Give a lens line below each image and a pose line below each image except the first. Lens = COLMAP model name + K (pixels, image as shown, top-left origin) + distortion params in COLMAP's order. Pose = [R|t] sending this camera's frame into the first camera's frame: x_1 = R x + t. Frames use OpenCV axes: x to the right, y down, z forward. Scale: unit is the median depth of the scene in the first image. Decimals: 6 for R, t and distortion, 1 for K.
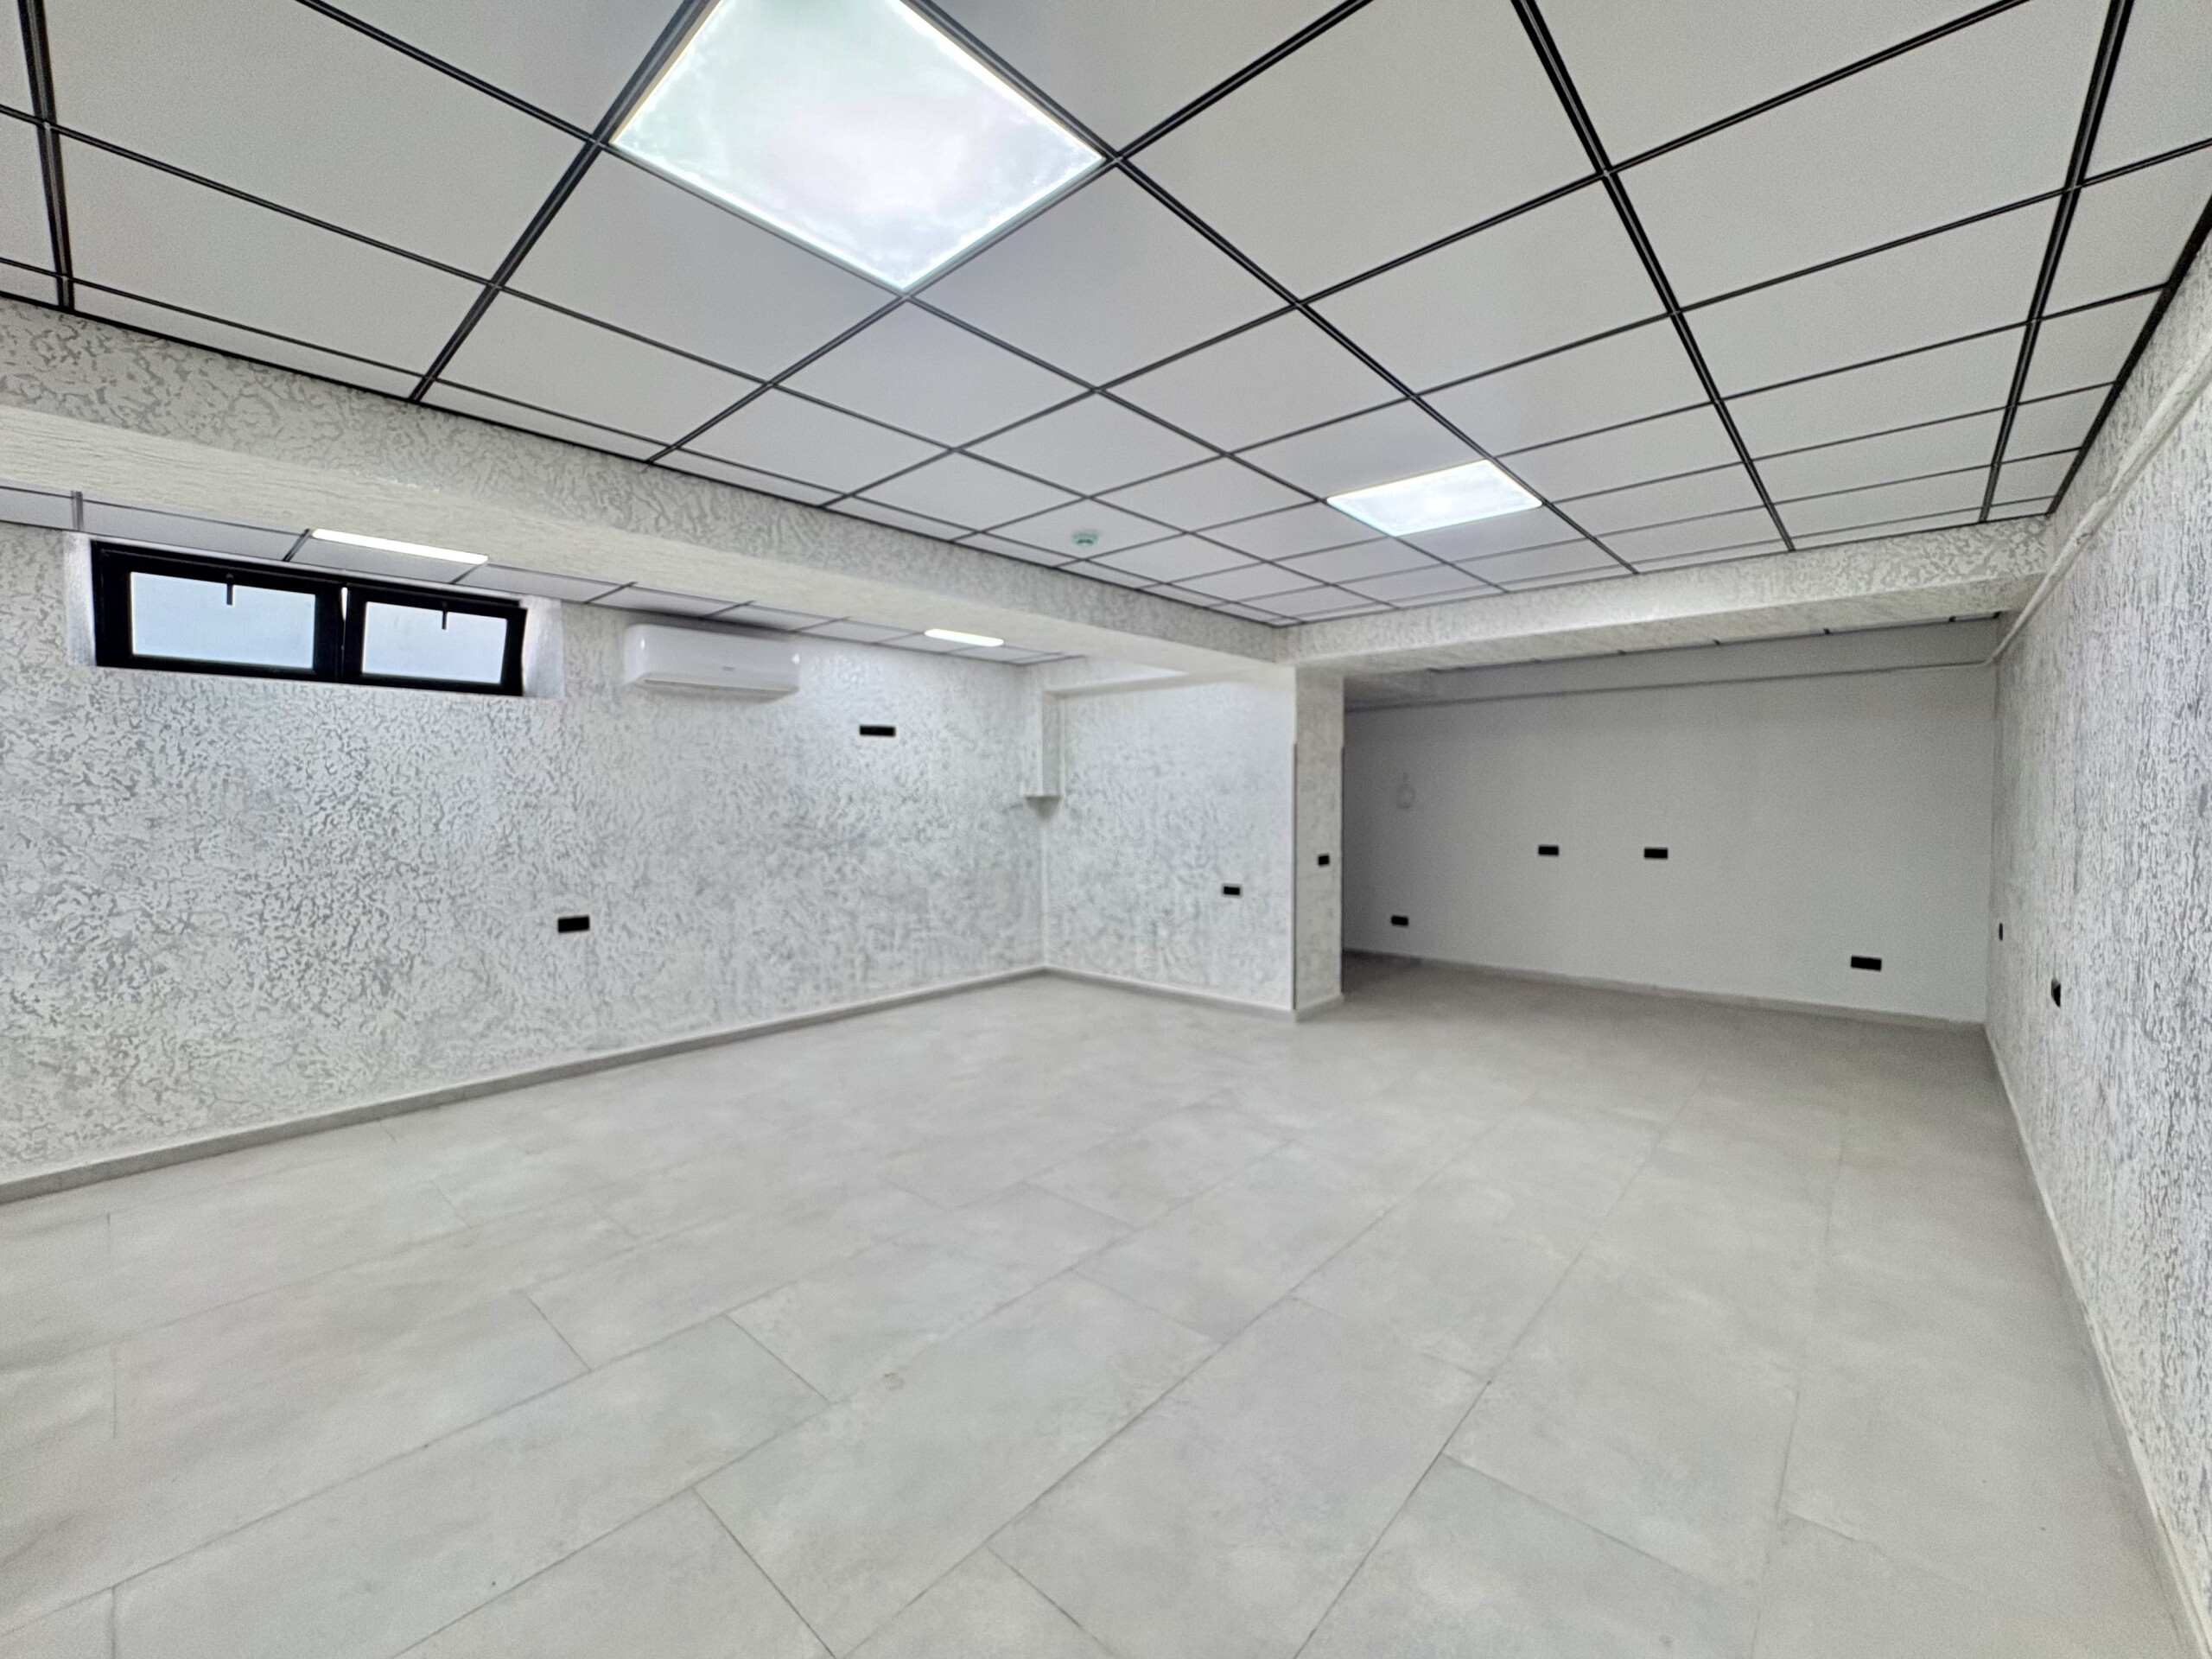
lens RADIAL K [[888.2, 0, 1106.0], [0, 888.2, 829.5], [0, 0, 1]] dist [0.002434, 0.000123]
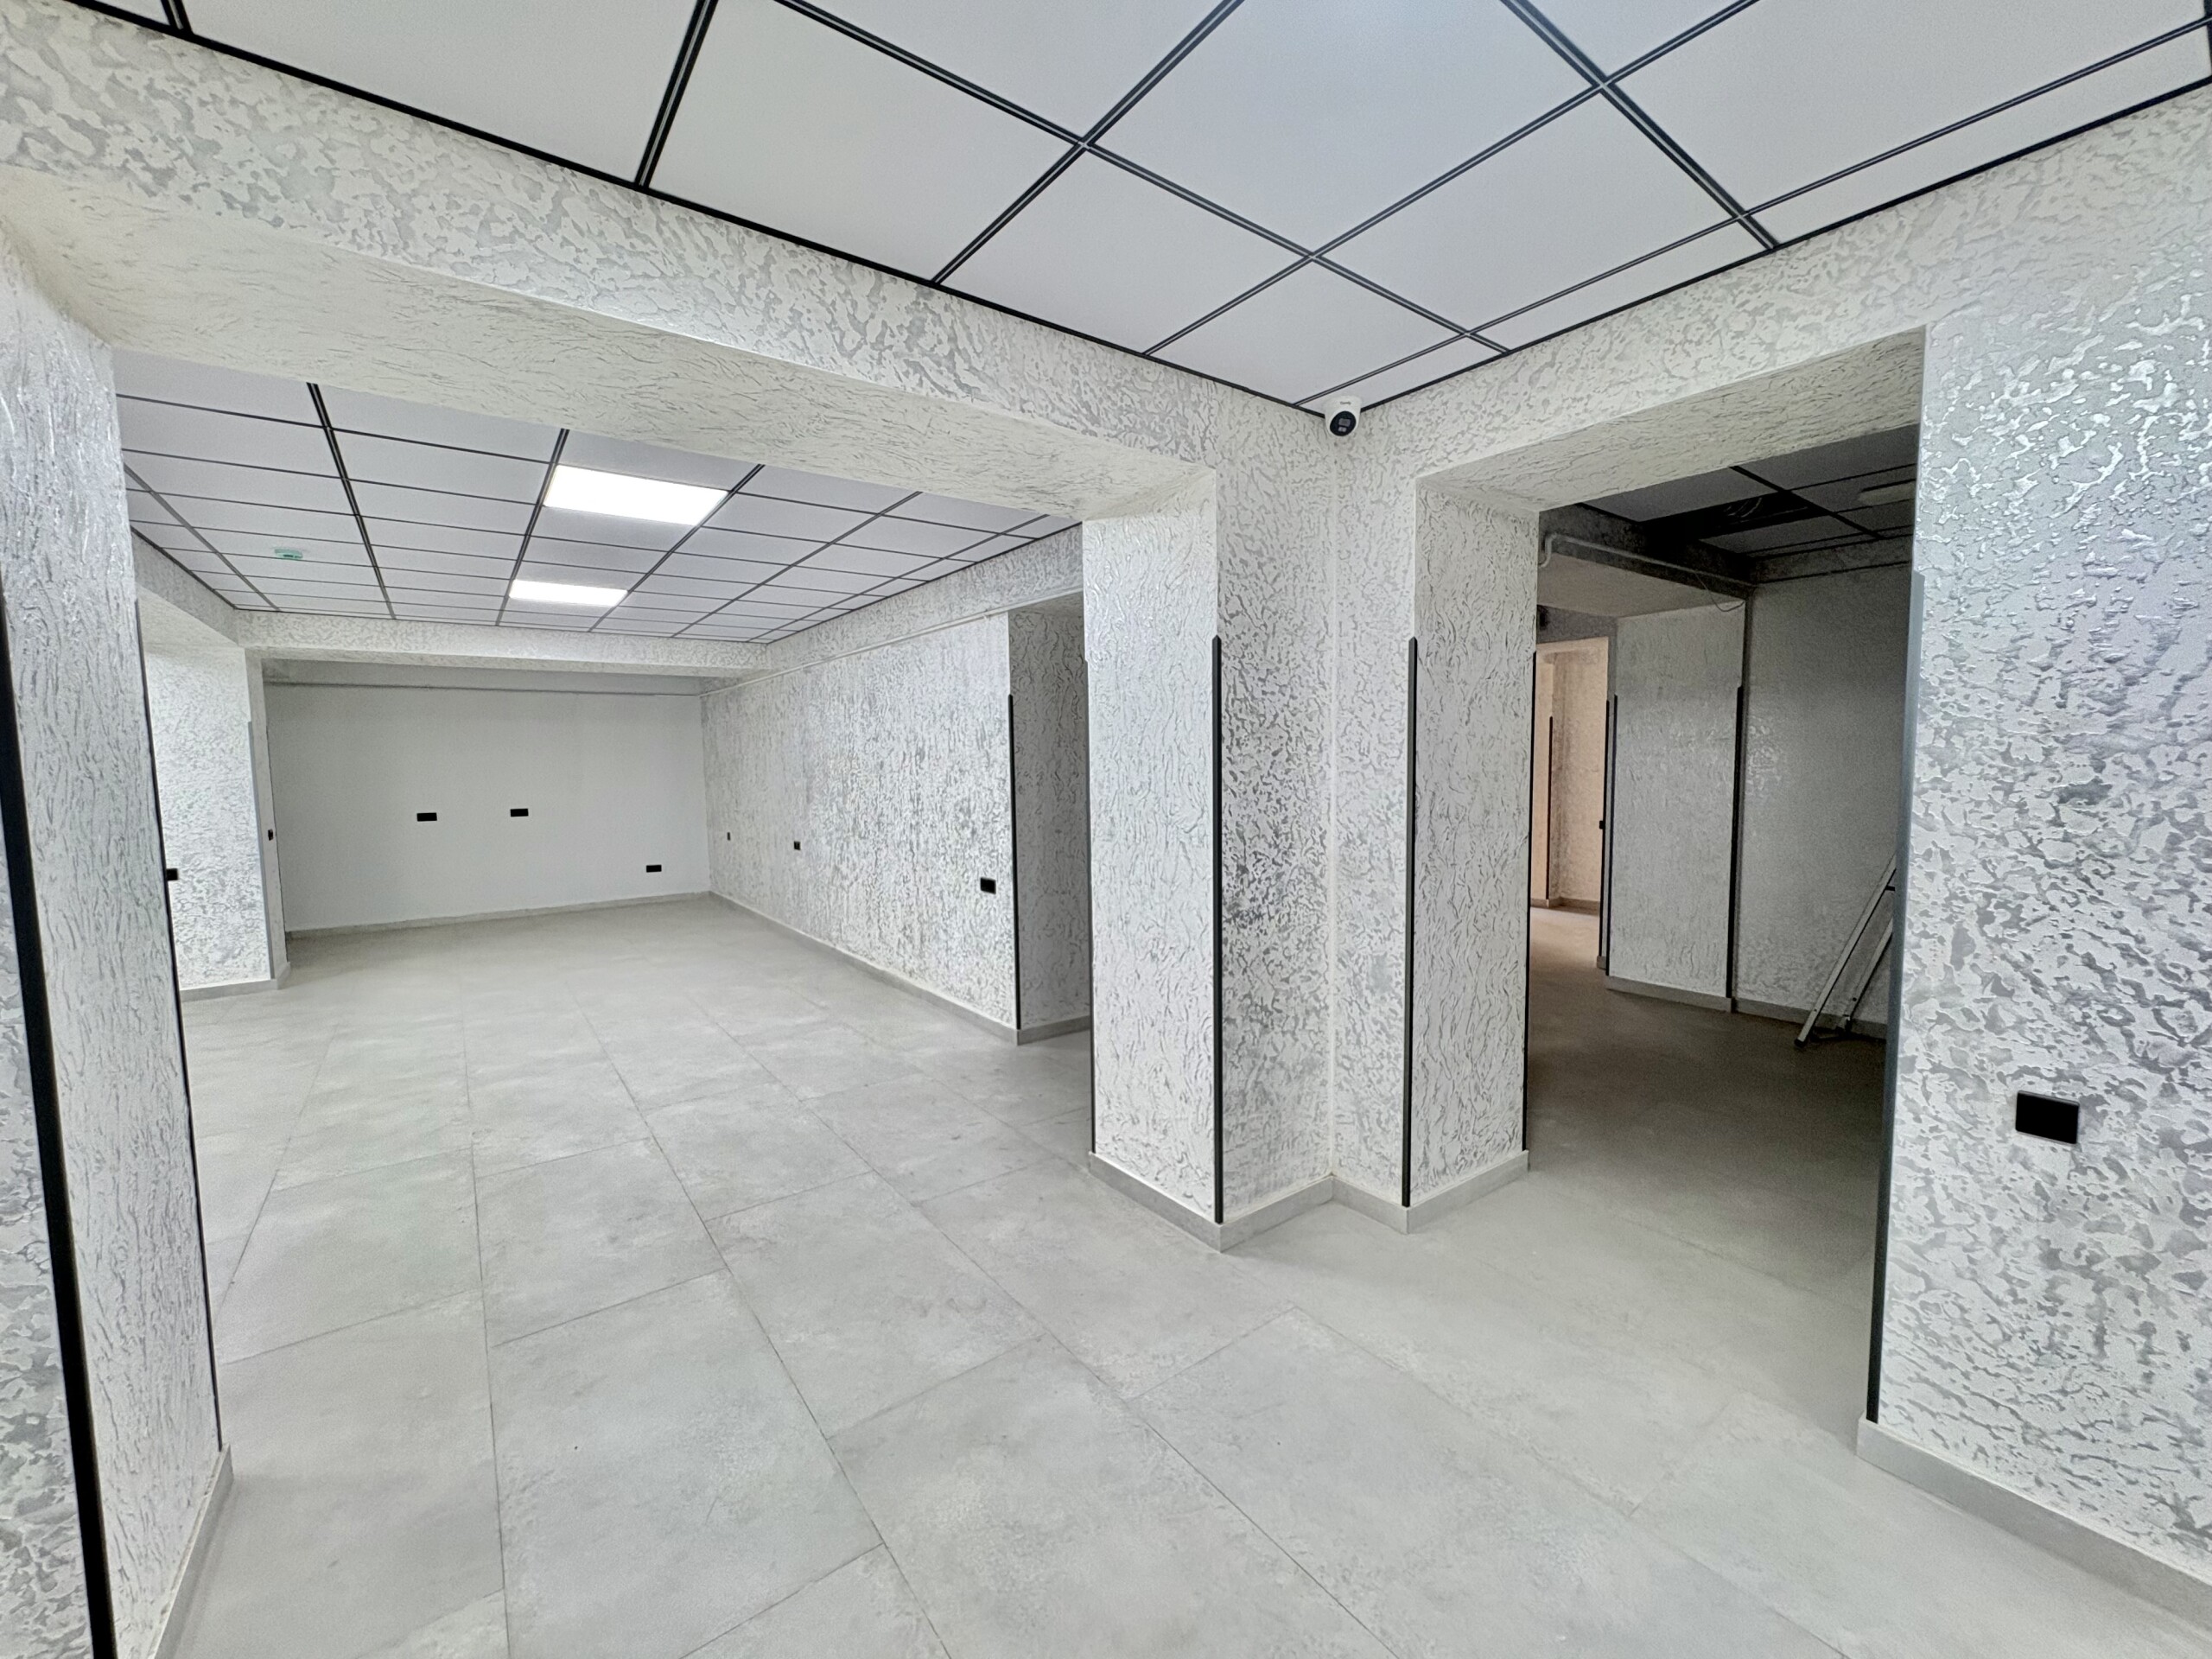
lens RADIAL K [[888.2, 0, 1106.0], [0, 888.2, 829.5], [0, 0, 1]] dist [0.002434, 0.000123]
pose [[0.199910, -0.075026, 0.976938, -1.178056], [0.052198, 0.996464, 0.065844, 0.021083], [-0.978423, 0.037831, 0.203119, -0.345898]]
